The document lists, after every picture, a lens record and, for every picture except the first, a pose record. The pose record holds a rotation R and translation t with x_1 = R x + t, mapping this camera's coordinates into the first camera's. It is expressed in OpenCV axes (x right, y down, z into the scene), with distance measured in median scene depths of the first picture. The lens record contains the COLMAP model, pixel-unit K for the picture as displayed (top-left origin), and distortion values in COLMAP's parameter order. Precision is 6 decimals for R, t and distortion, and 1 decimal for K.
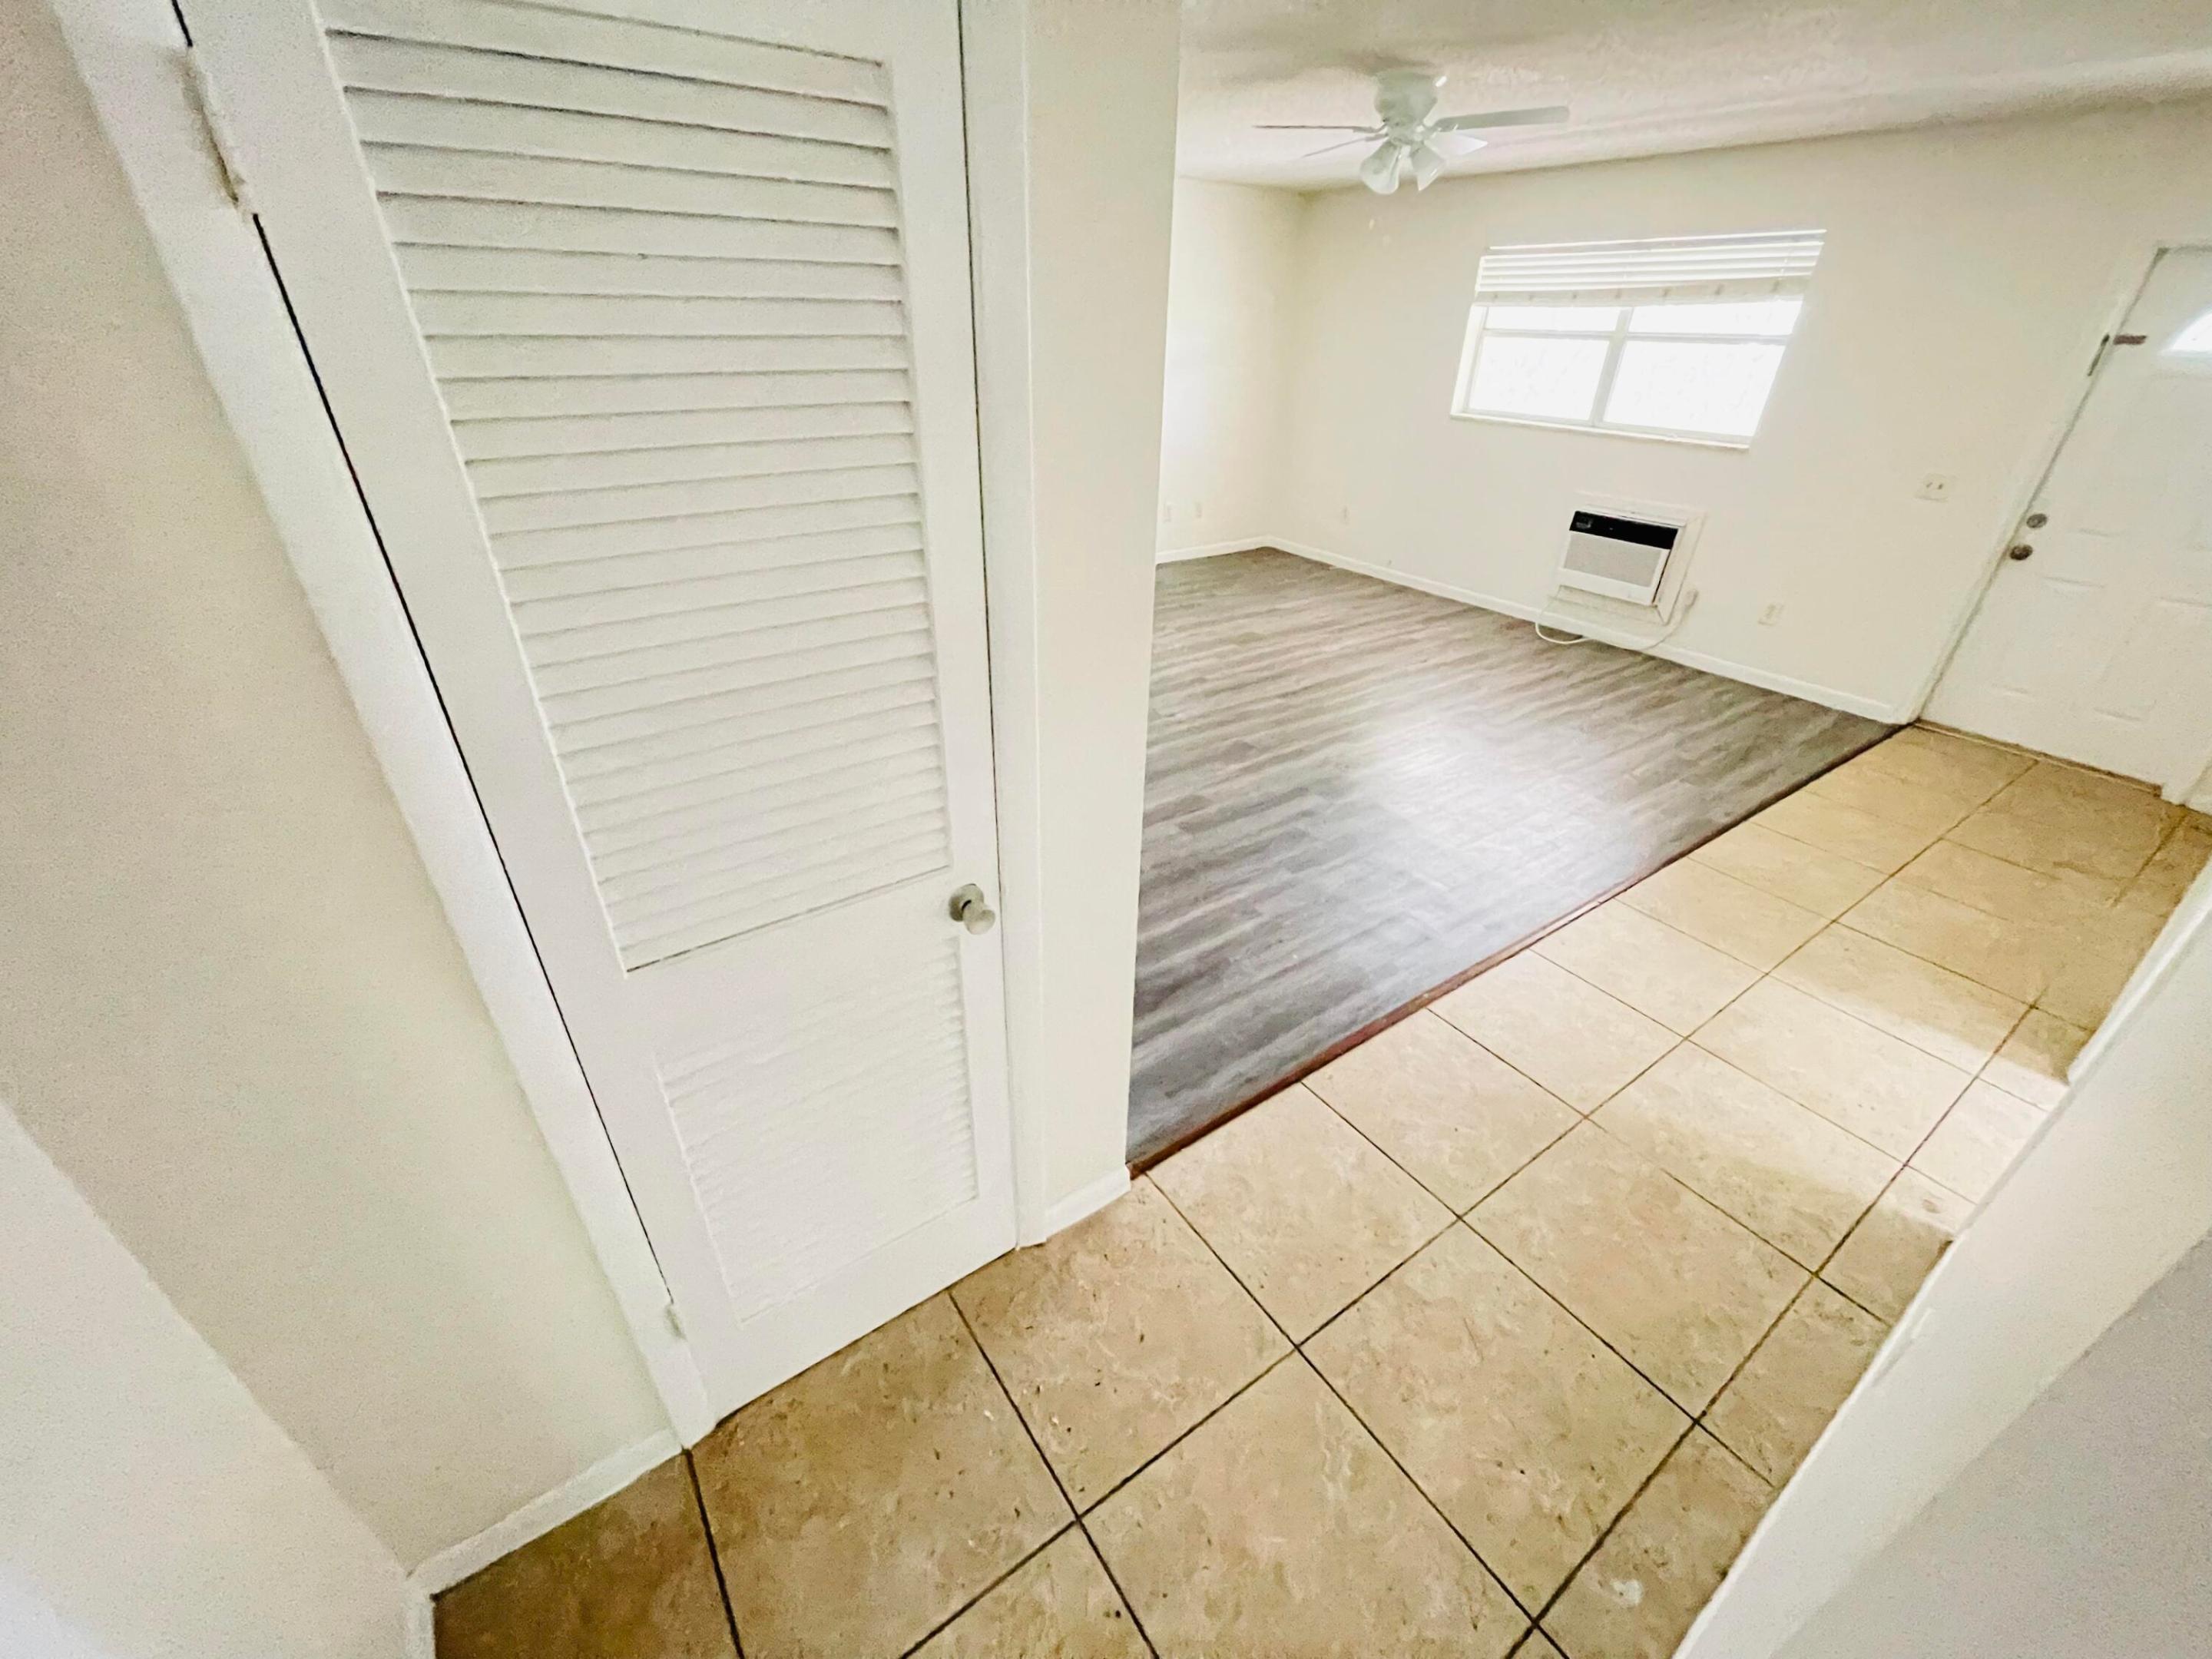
lens RADIAL K [[887.3, 0, 1108.0], [0, 887.3, 835.3], [0, 0, 1]] dist [-0.000822, 0.000070]
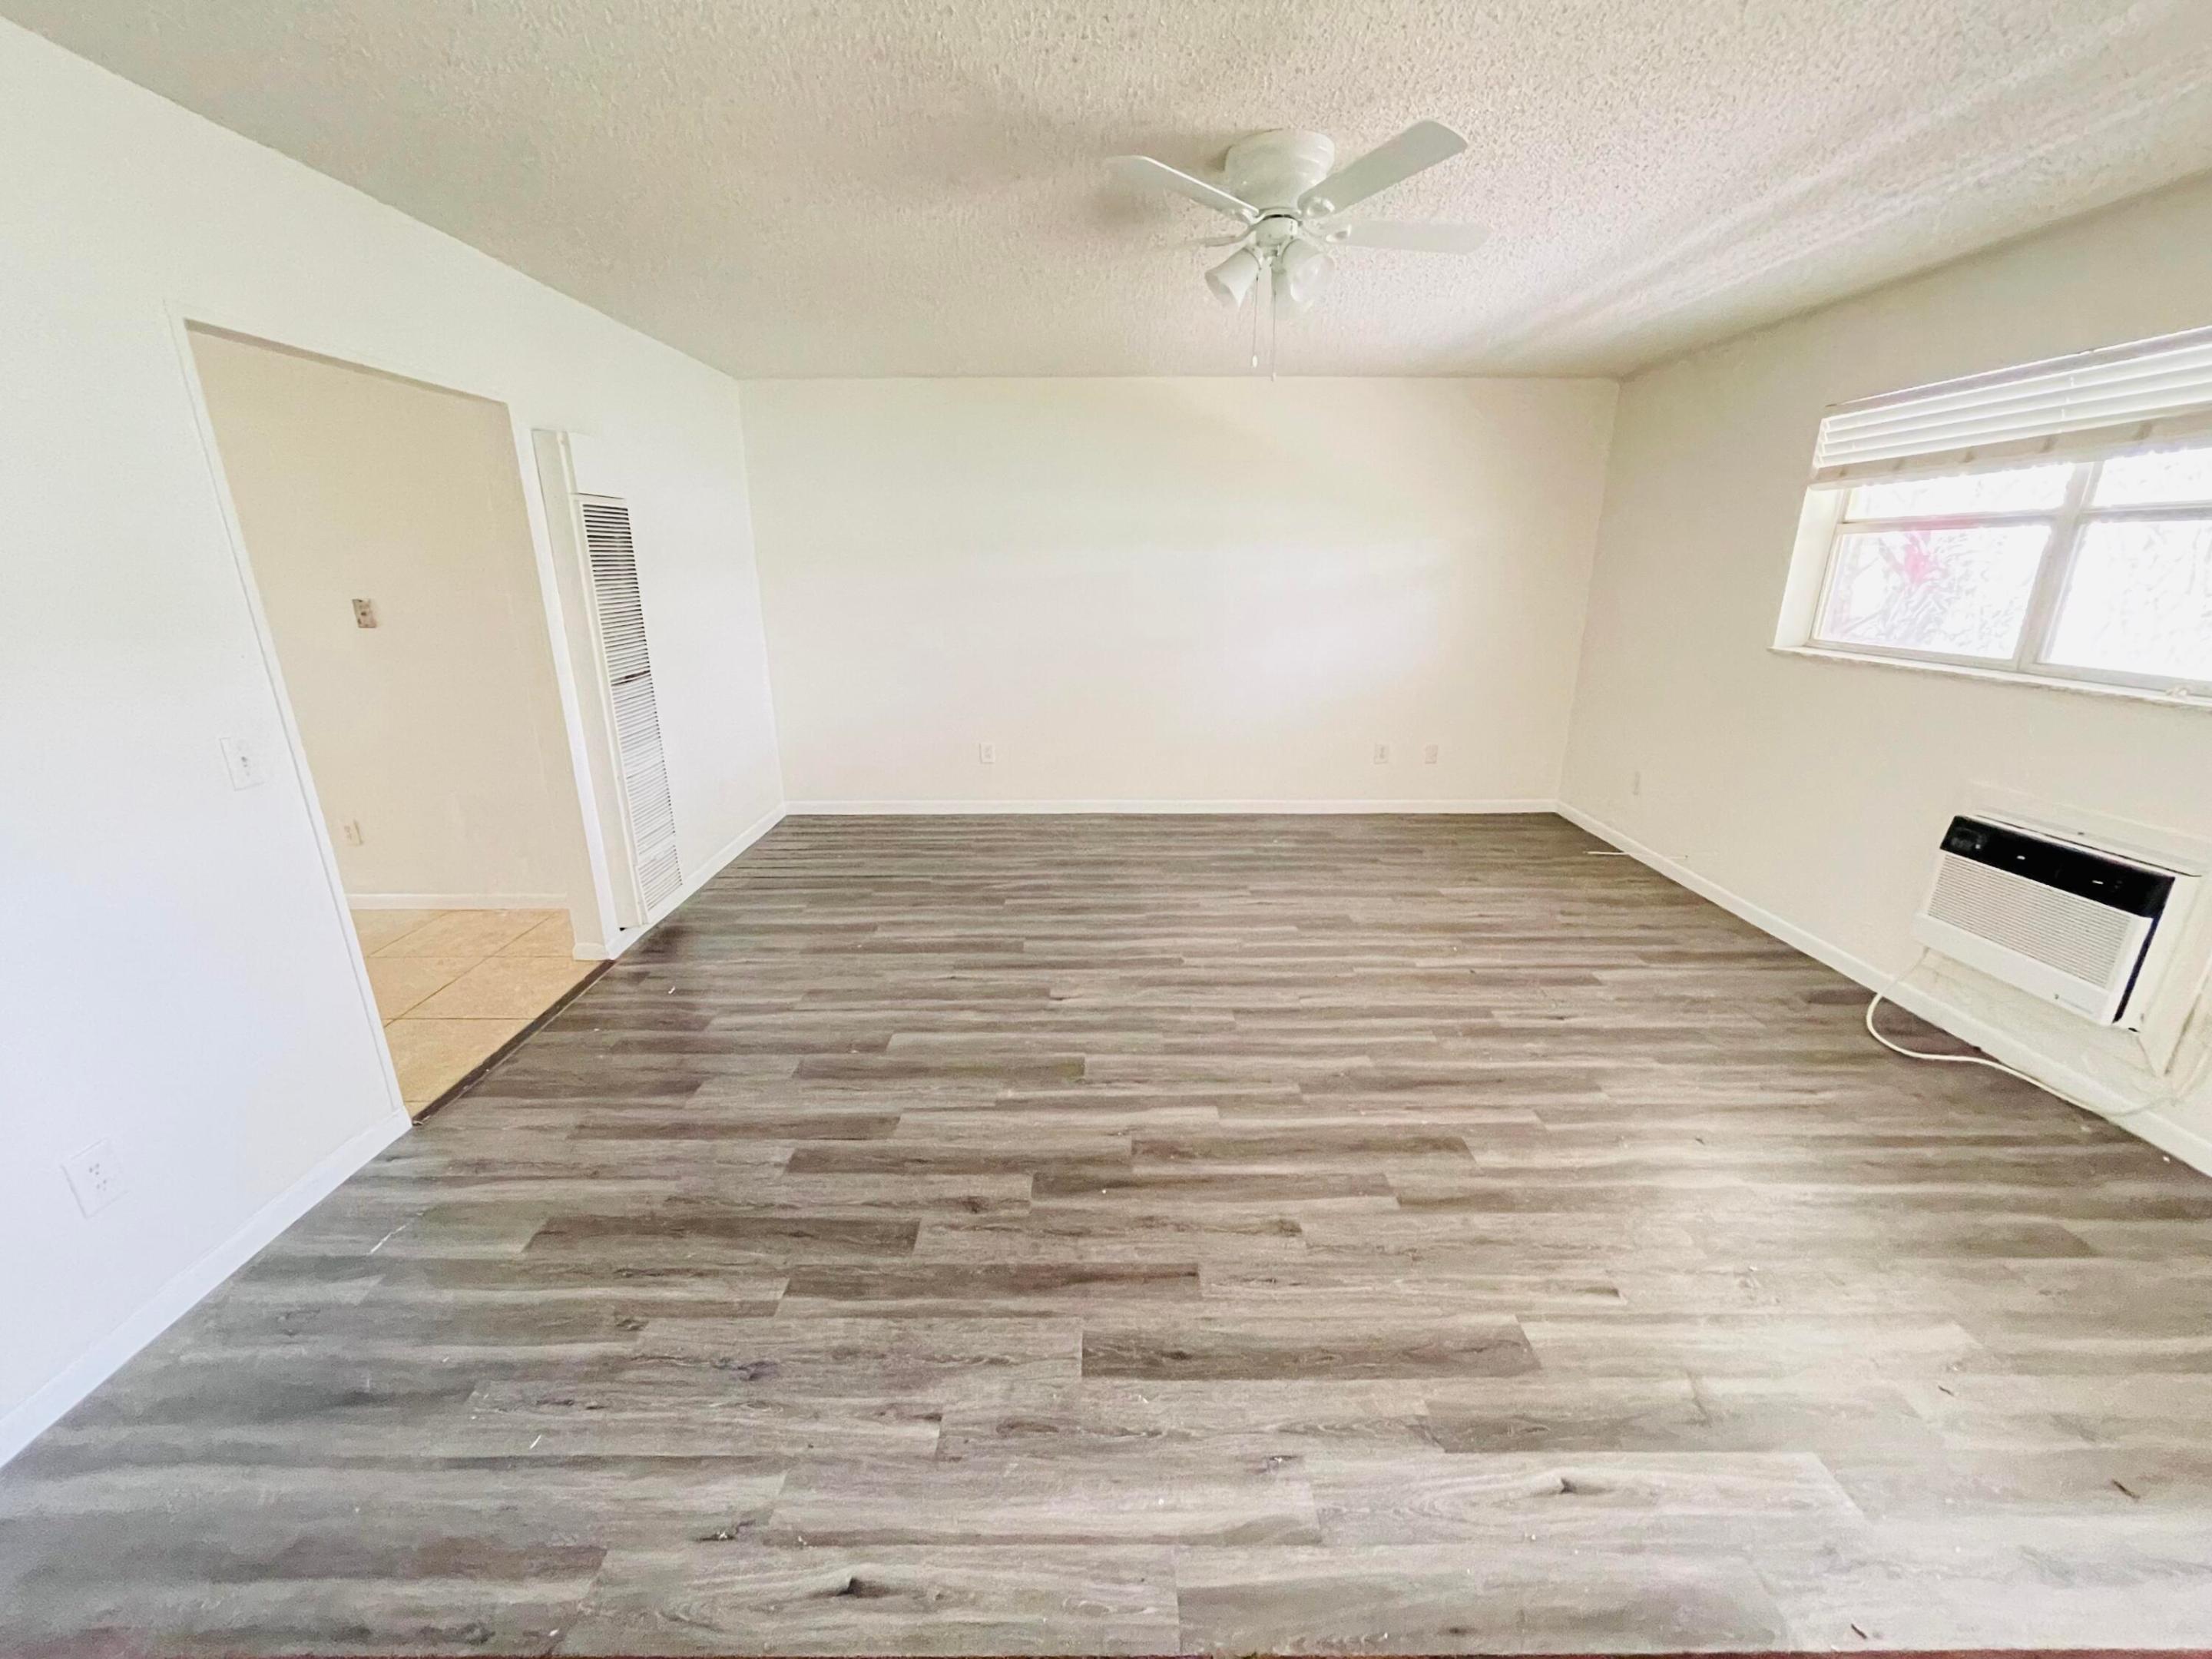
lens RADIAL K [[905.5, 0, 1106.0], [0, 905.5, 829.5], [0, 0, 1]] dist [0.013256, -0.000190]
pose [[0.823797, 0.143060, -0.548537, 0.419891], [-0.270888, 0.949351, -0.159227, -0.134549], [0.497975, 0.279763, 0.820825, 0.301715]]
